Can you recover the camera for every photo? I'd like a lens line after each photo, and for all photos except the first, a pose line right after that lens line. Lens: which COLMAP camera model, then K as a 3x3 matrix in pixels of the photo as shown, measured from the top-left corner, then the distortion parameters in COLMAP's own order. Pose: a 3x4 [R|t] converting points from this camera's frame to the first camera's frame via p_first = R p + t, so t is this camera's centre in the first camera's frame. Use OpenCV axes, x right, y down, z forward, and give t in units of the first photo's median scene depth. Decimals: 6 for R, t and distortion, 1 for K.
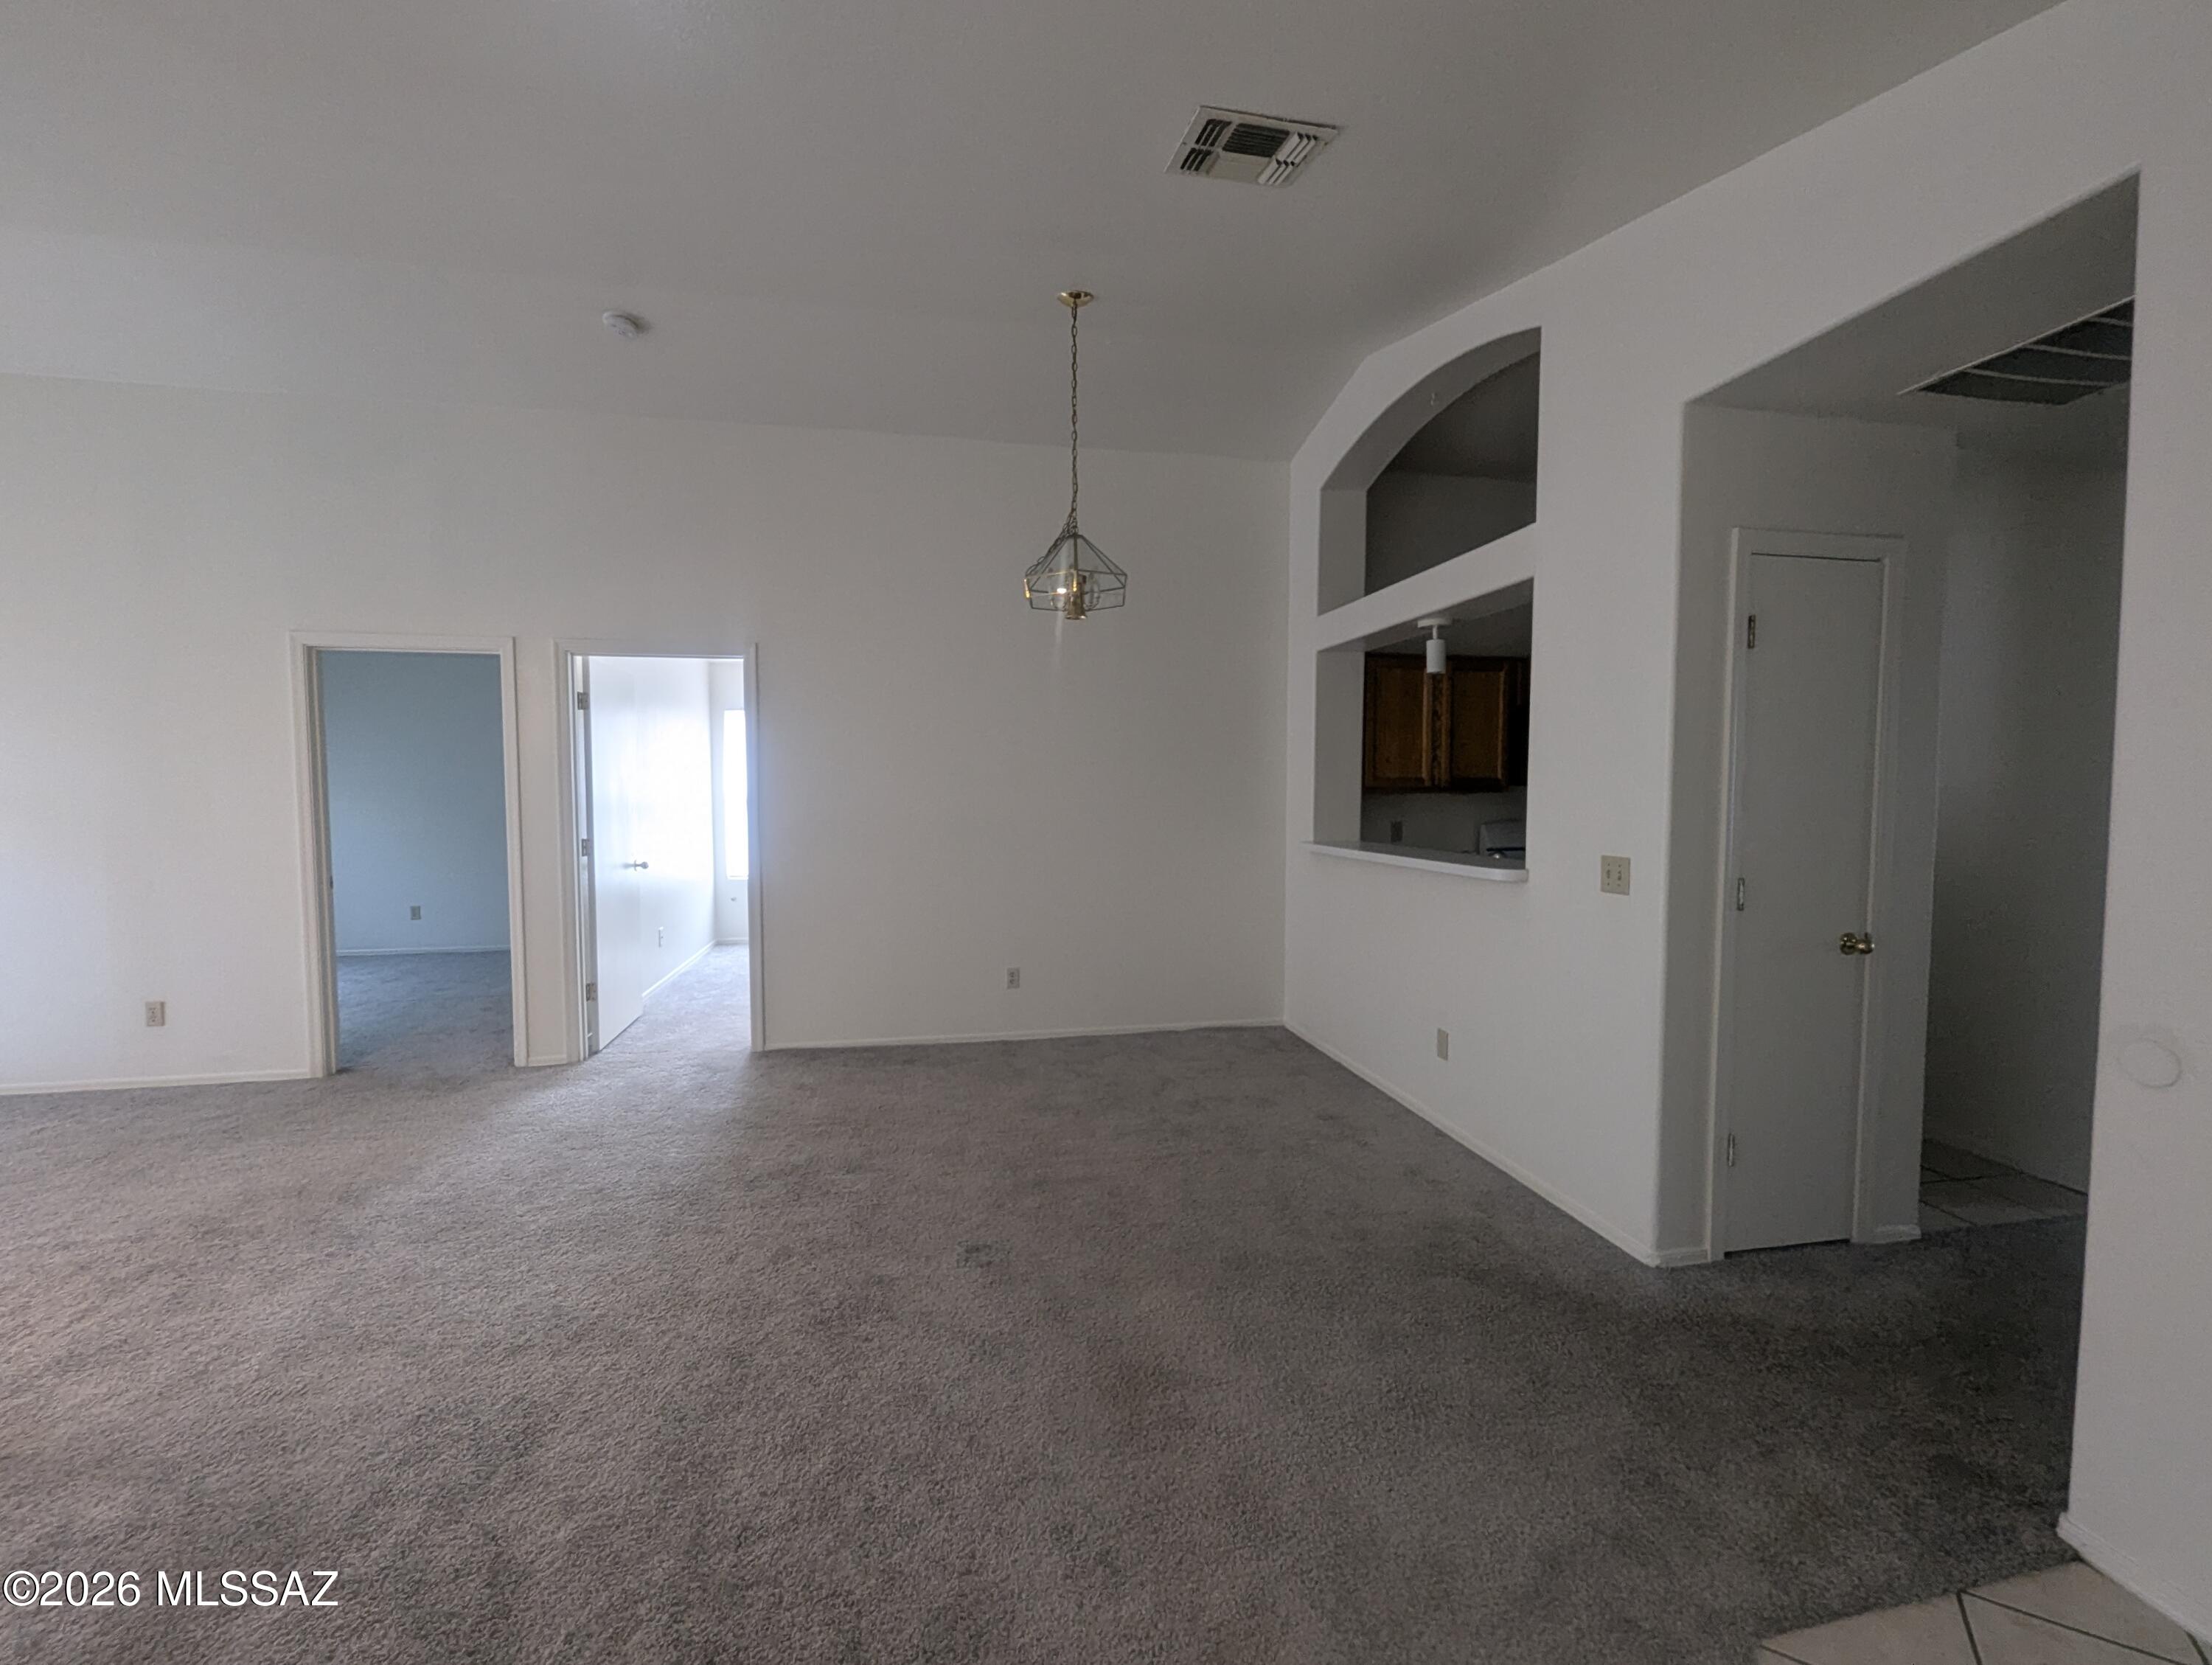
lens RADIAL K [[921.3, 0, 1104.8], [0, 921.3, 834.1], [0, 0, 1]] dist [0.004111, -0.000458]
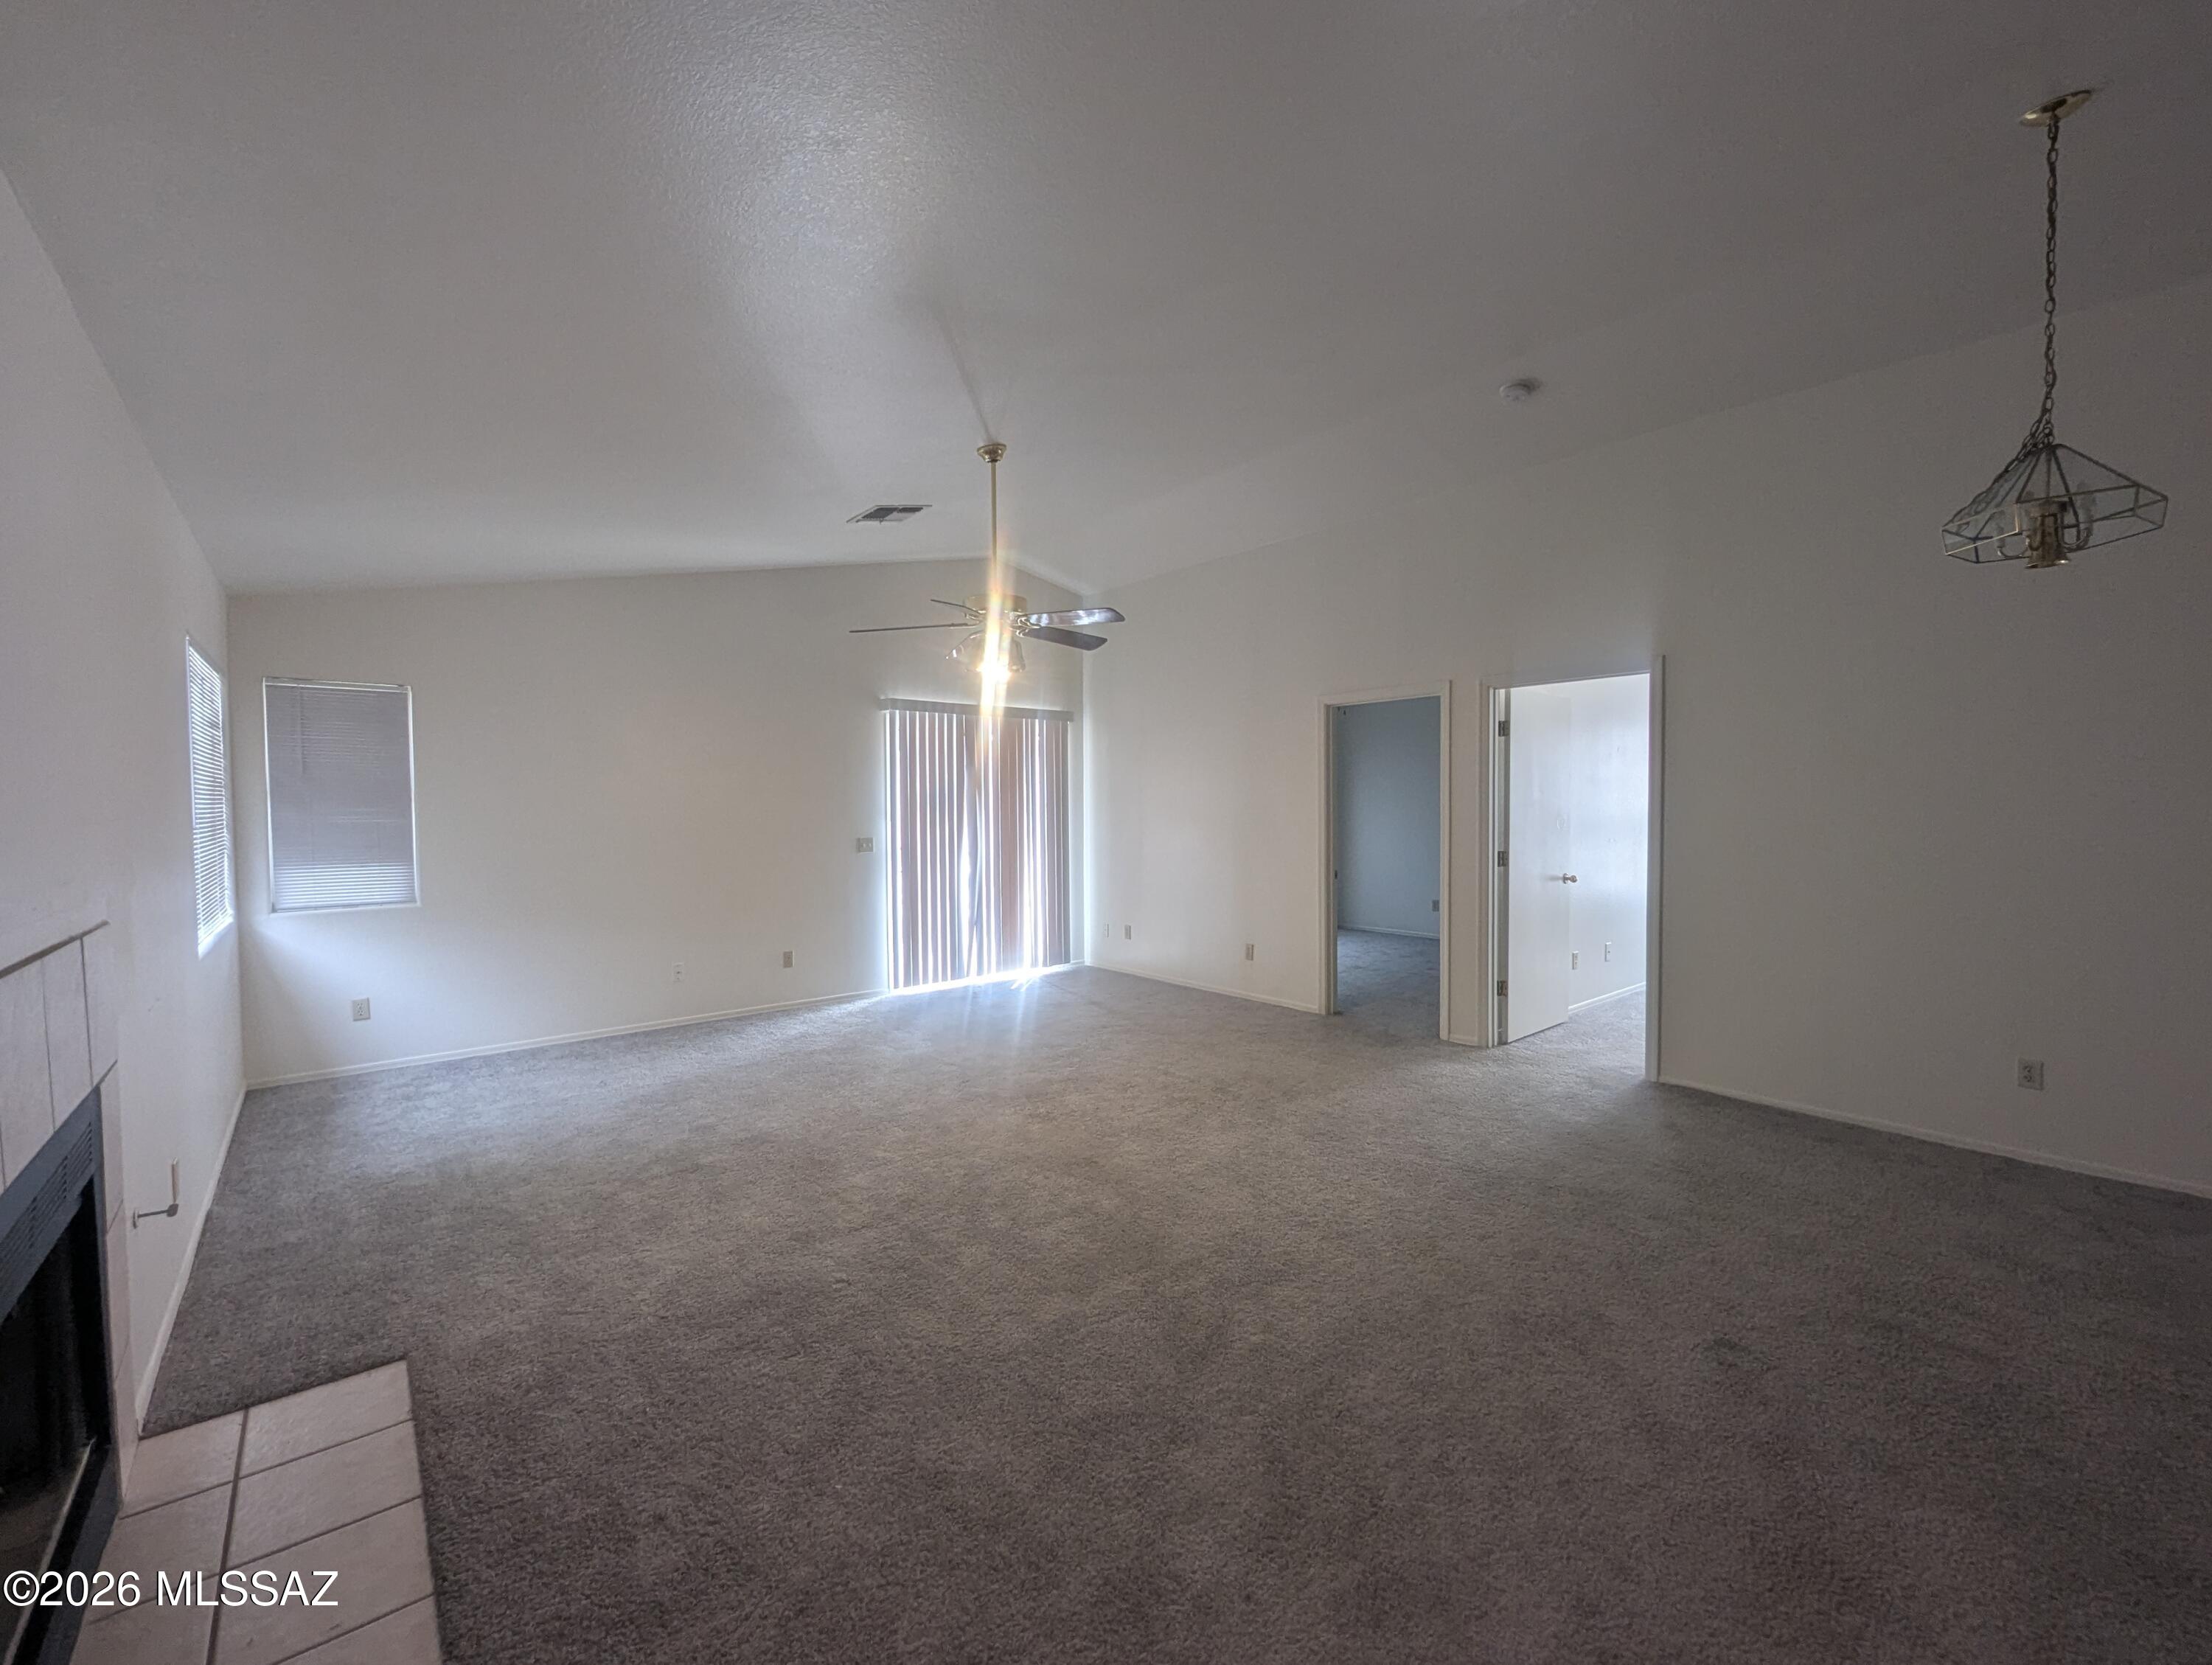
lens RADIAL K [[921.3, 0, 1102.1], [0, 921.3, 835.8], [0, 0, 1]] dist [0.004111, -0.000458]
pose [[0.480215, 0.029028, -0.876671, 0.241326], [-0.038870, 0.999175, 0.011793, -0.010068], [0.876289, 0.028413, 0.480947, 0.042485]]
